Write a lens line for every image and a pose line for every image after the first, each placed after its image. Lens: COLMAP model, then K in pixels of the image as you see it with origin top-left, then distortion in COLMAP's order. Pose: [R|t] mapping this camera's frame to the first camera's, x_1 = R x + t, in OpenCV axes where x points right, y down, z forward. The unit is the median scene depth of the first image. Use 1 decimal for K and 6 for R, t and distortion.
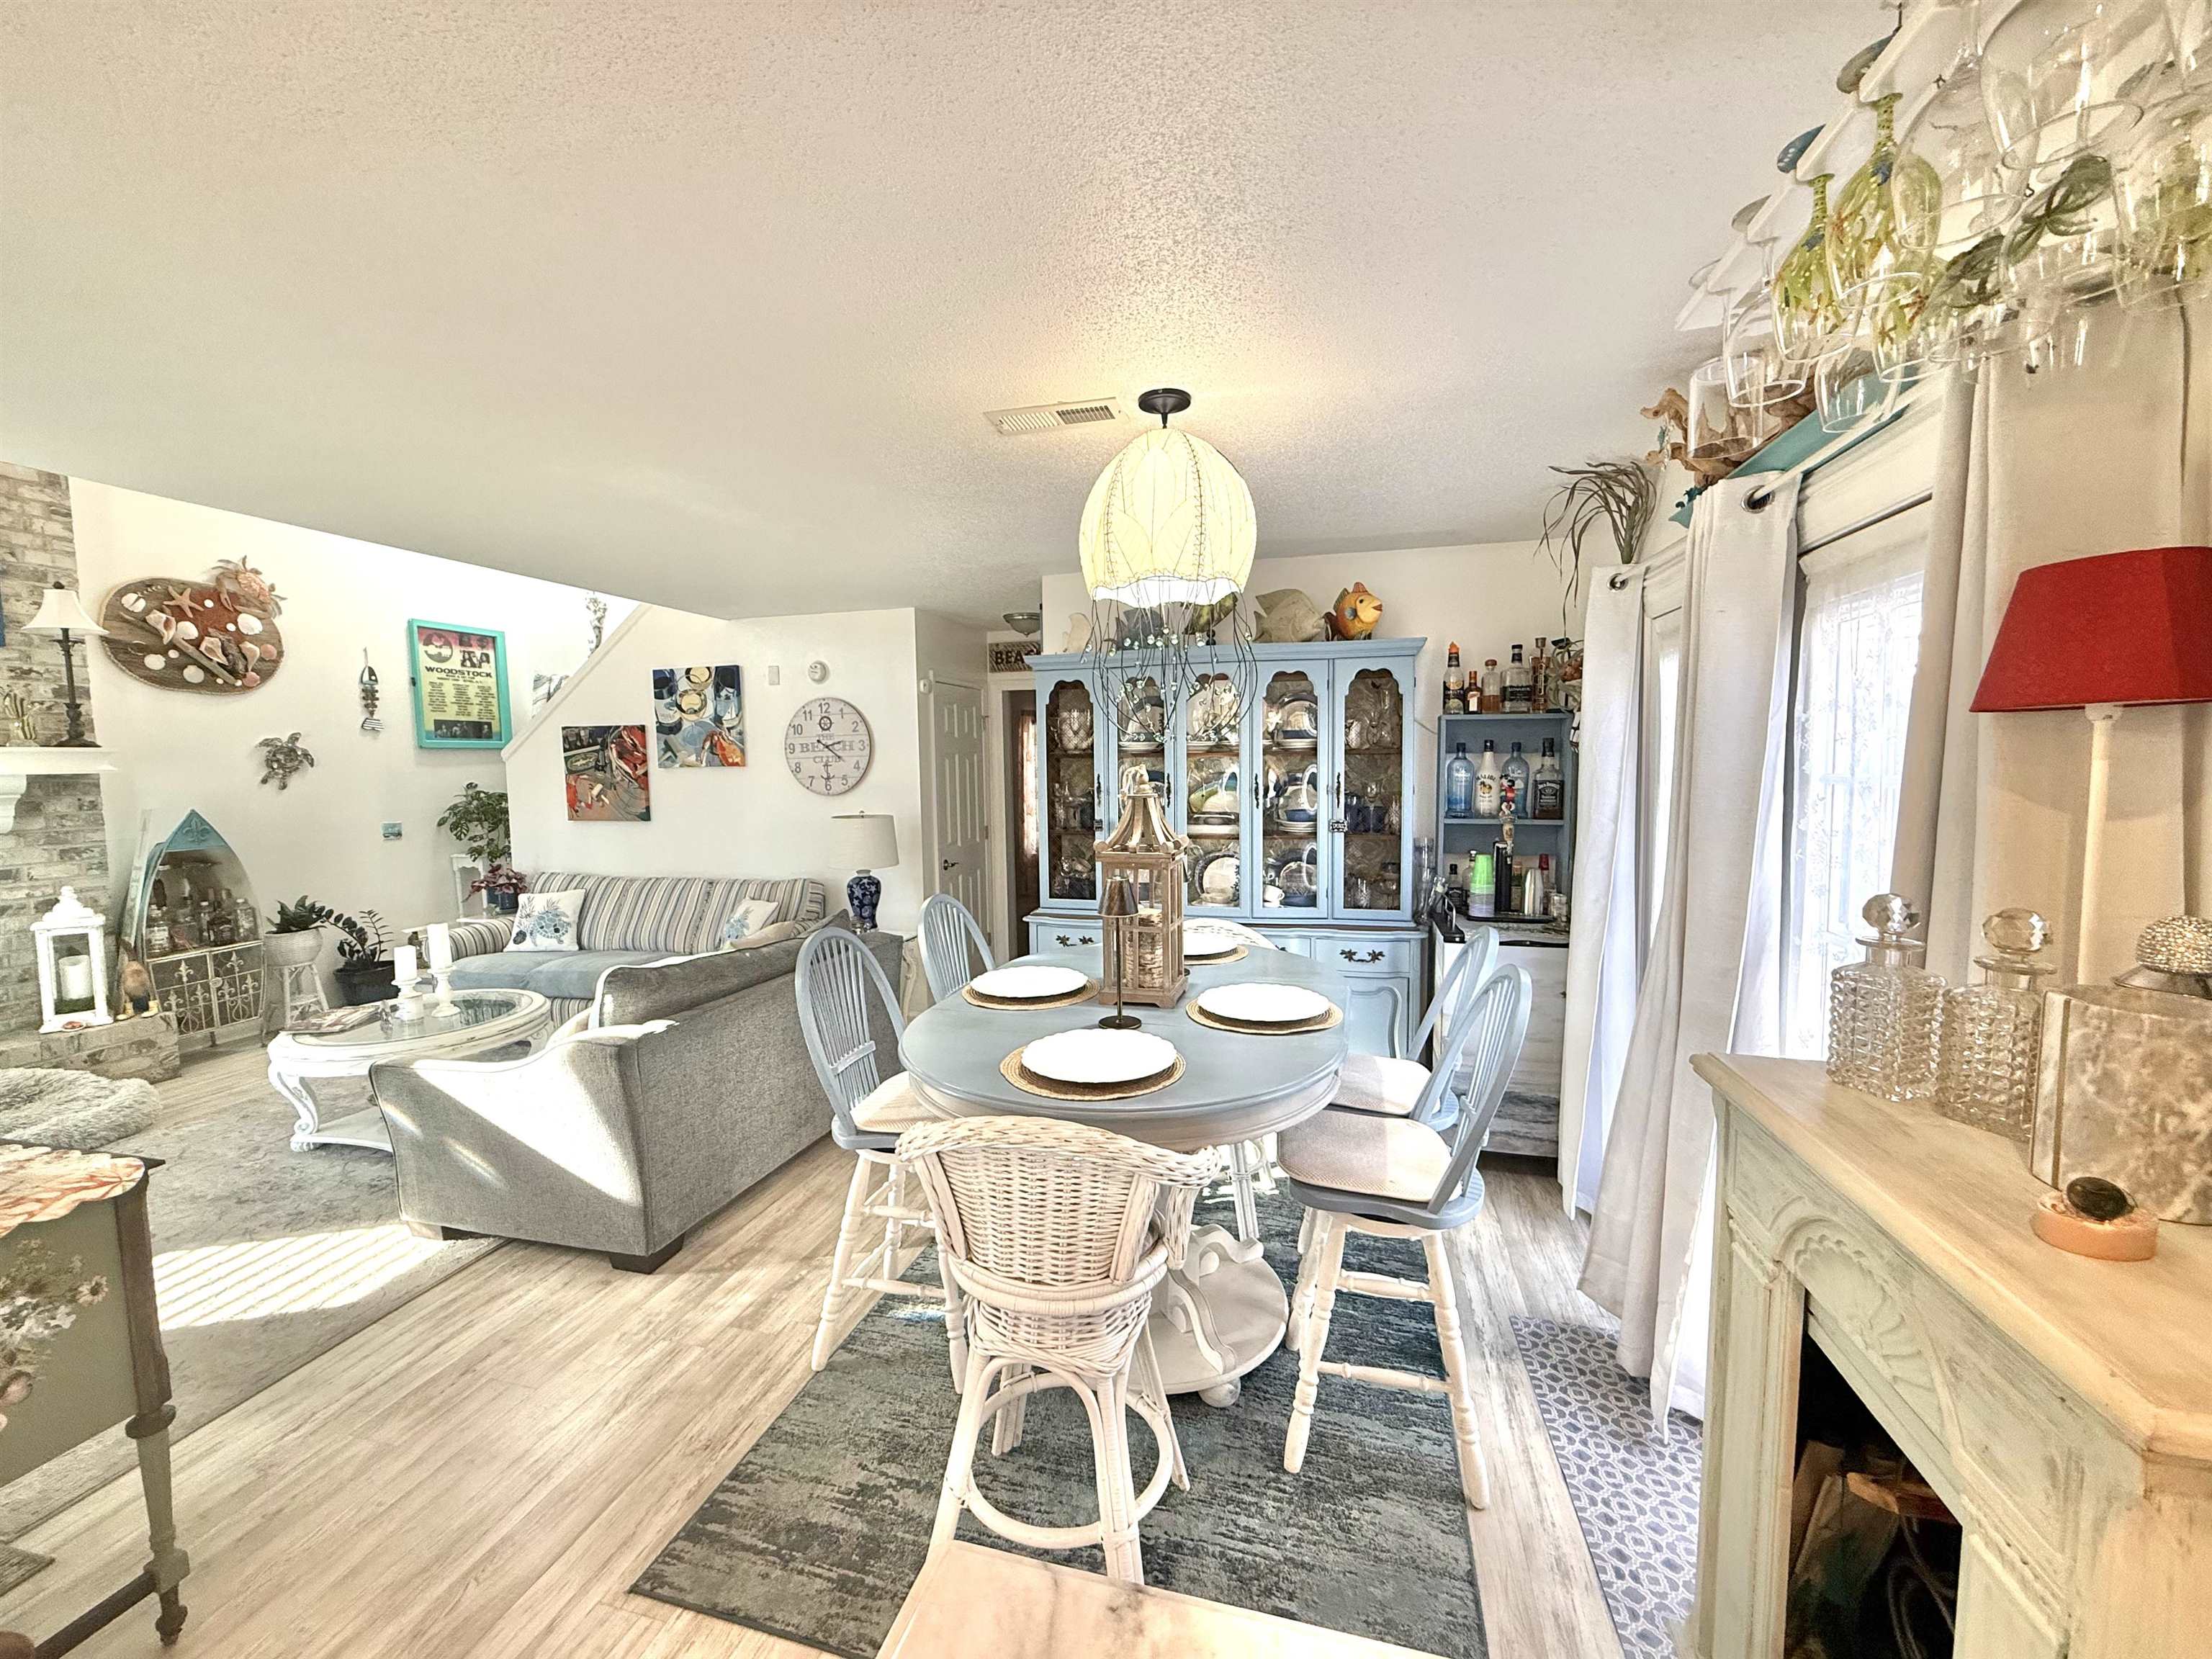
lens RADIAL K [[880.6, 0, 1102.9], [0, 880.6, 831.0], [0, 0, 1]] dist [-0.001819, -0.000192]
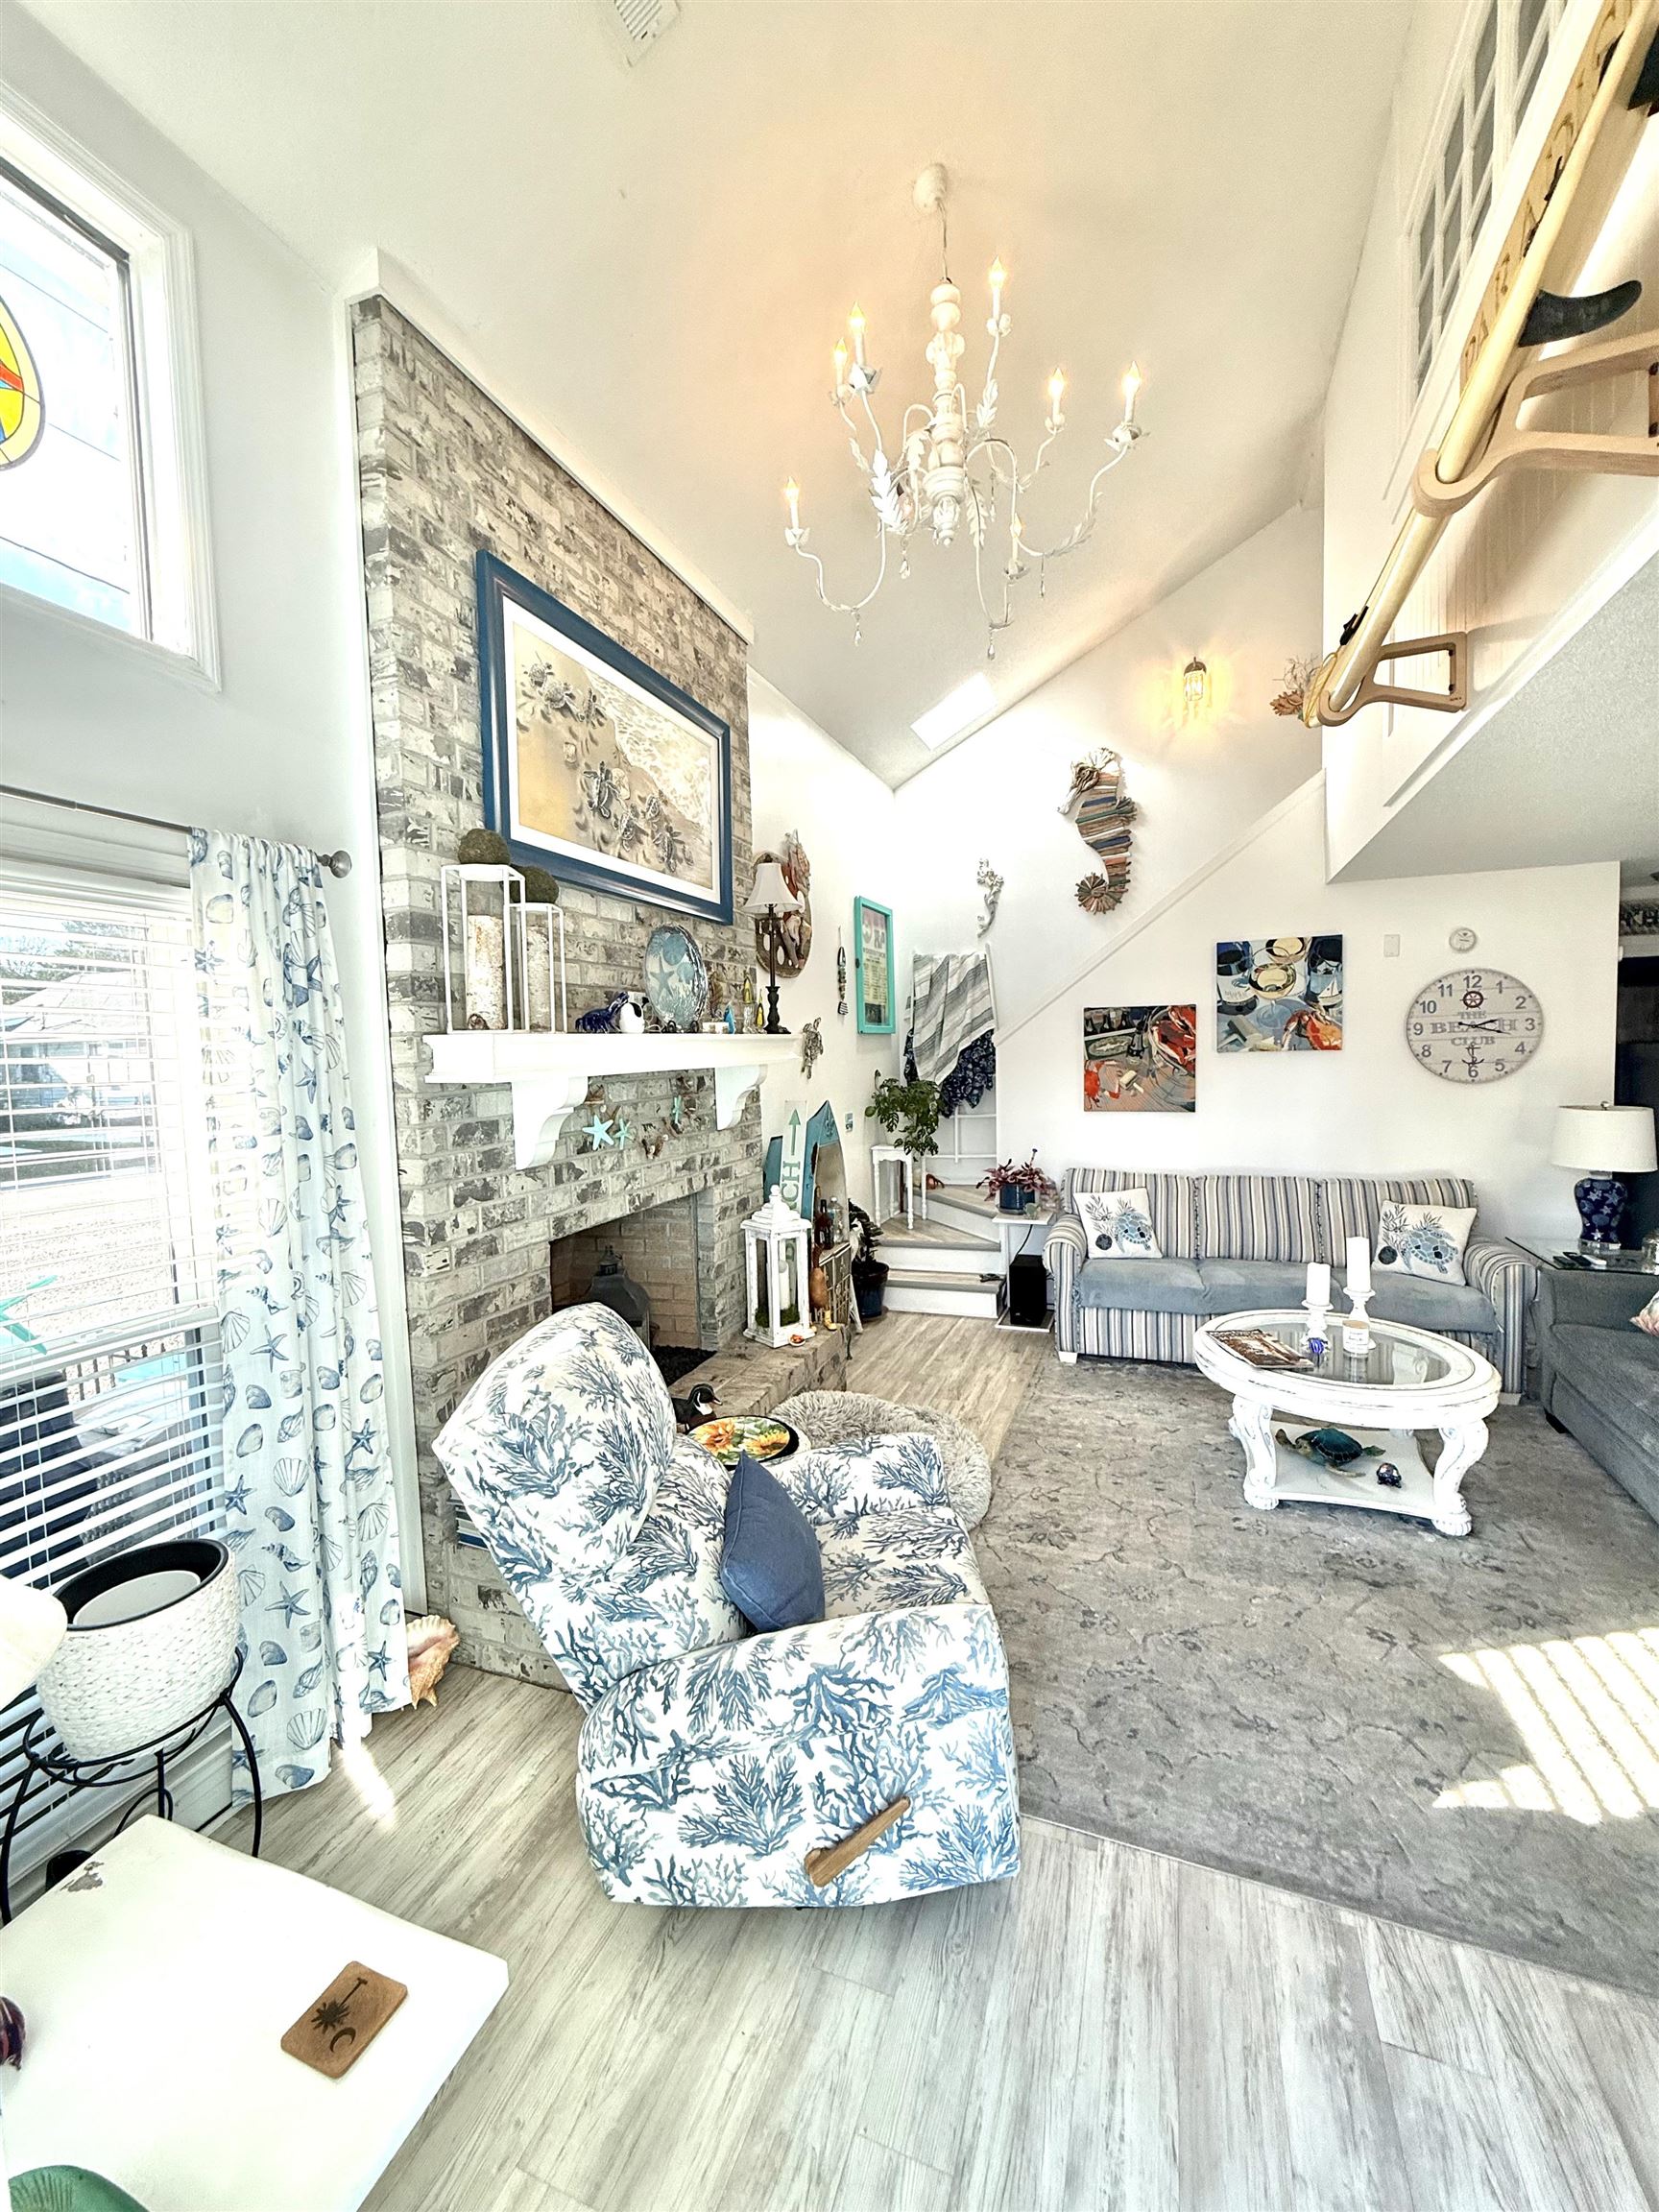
lens RADIAL K [[880.6, 0, 833.4], [0, 880.6, 1106.5], [0, 0, 1]] dist [-0.001819, -0.000192]
pose [[0.994936, -0.001769, -0.100492, -0.814469], [0.000817, 0.999954, -0.009518, -0.008895], [0.100504, 0.009388, 0.994892, 0.075117]]
